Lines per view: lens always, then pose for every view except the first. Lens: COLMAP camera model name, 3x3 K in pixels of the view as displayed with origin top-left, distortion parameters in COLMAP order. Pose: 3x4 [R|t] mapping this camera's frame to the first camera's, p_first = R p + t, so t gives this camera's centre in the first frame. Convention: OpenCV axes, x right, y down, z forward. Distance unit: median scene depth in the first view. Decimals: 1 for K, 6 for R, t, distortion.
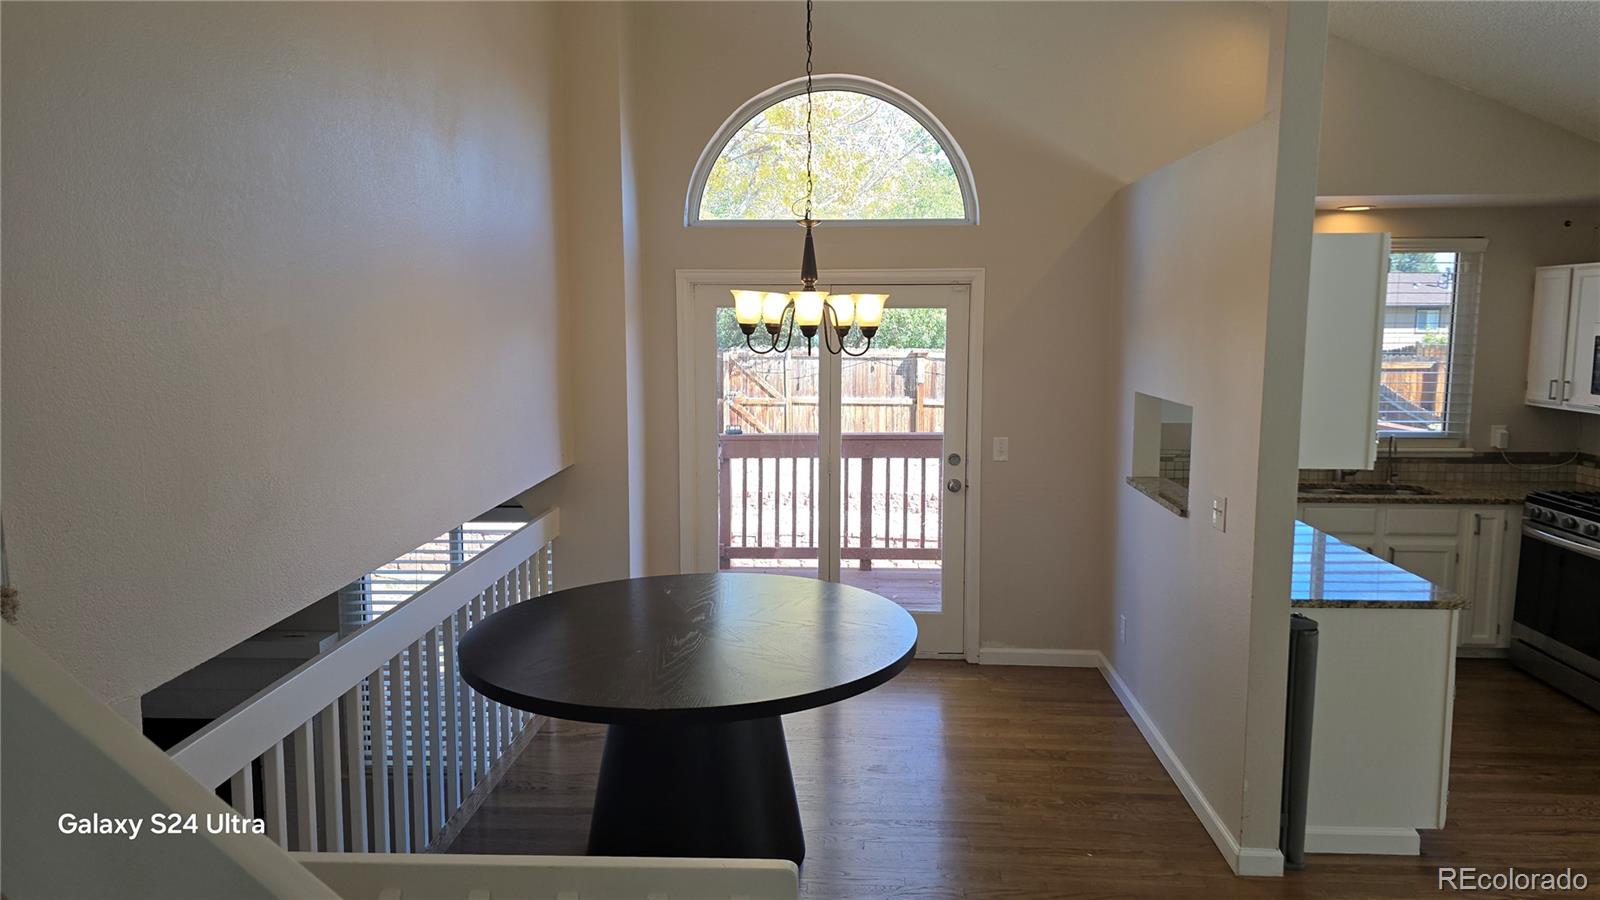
lens RADIAL K [[1057.8, 0, 800.0], [0, 1057.8, 450.0], [0, 0, 1]] dist [0.106271, -0.102980]
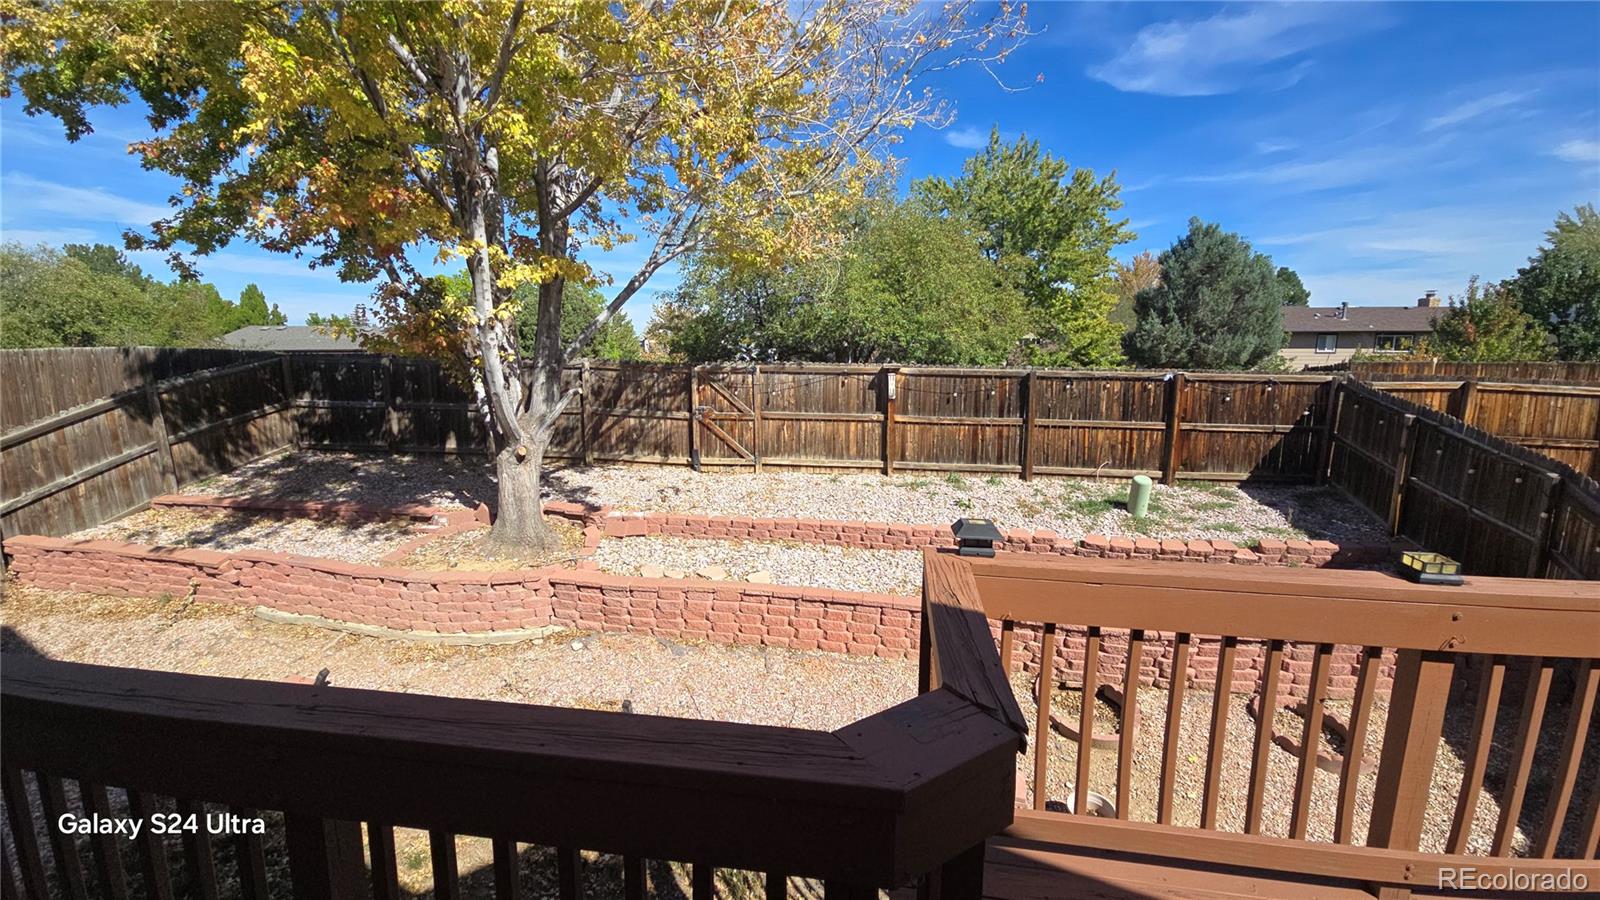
lens RADIAL K [[665.5, 0, 800.0], [0, 665.5, 450.0], [0, 0, 1]] dist [-0.000151, -0.000044]
pose [[0.993689, 0.016269, -0.110987, 0.277141], [-0.012234, 0.999243, 0.036939, -0.105901], [0.111504, -0.035348, 0.993135, 1.069548]]
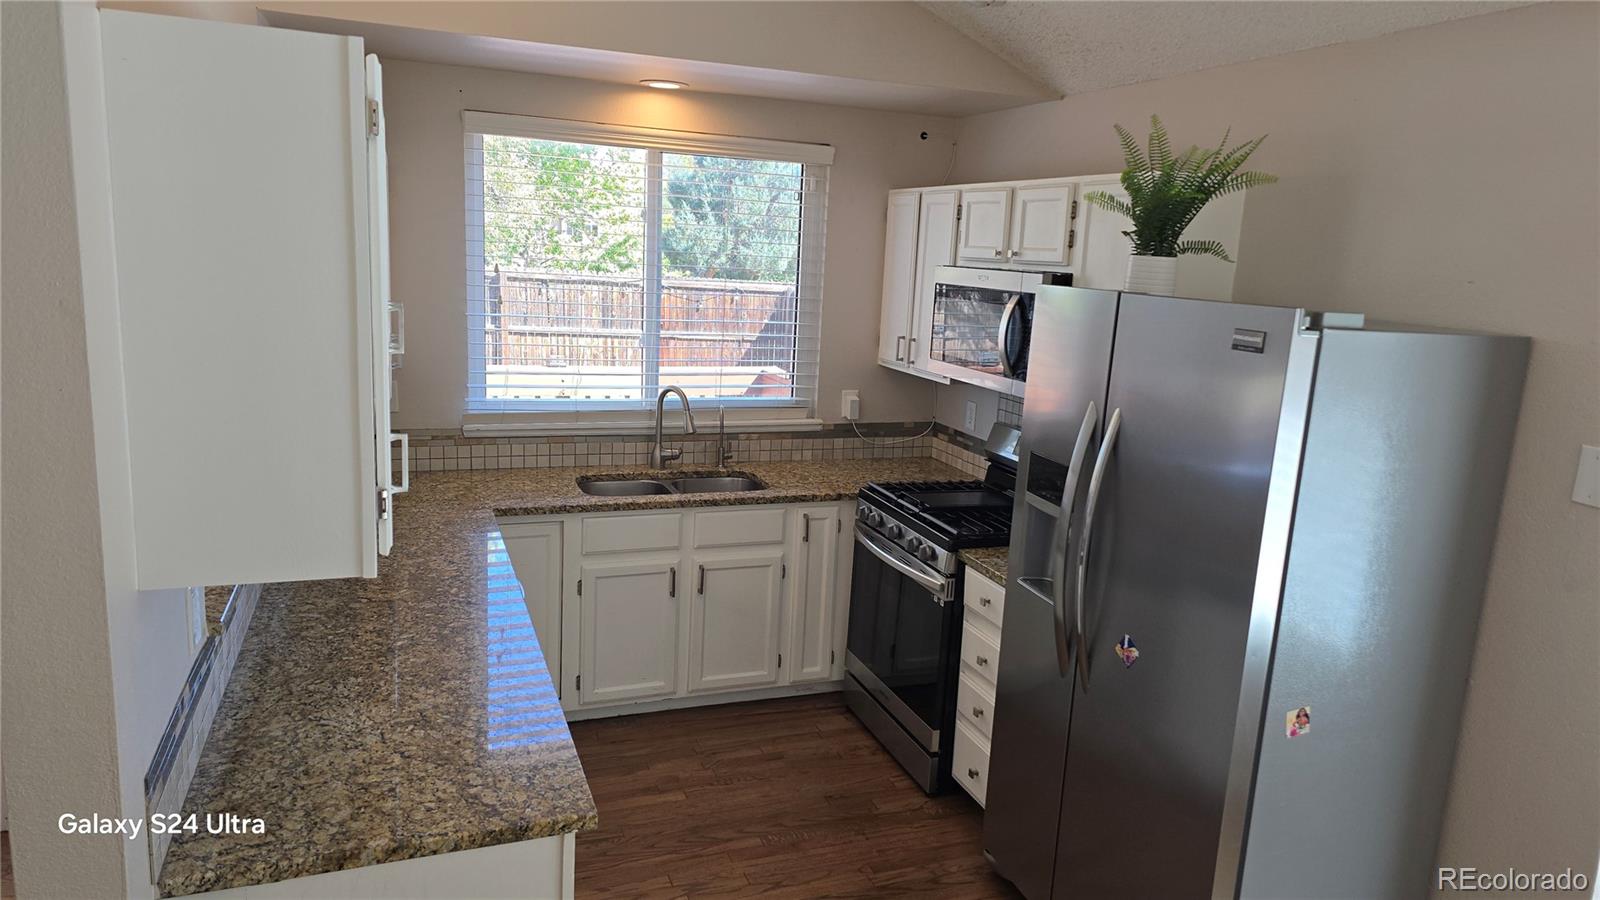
lens RADIAL K [[1057.8, 0, 800.0], [0, 1057.8, 450.0], [0, 0, 1]] dist [0.106271, -0.102980]
pose [[0.916196, -0.031503, 0.399489, 0.299245], [-0.000770, 0.996765, 0.080371, -0.041532], [-0.400729, -0.073943, 0.913208, 0.301910]]
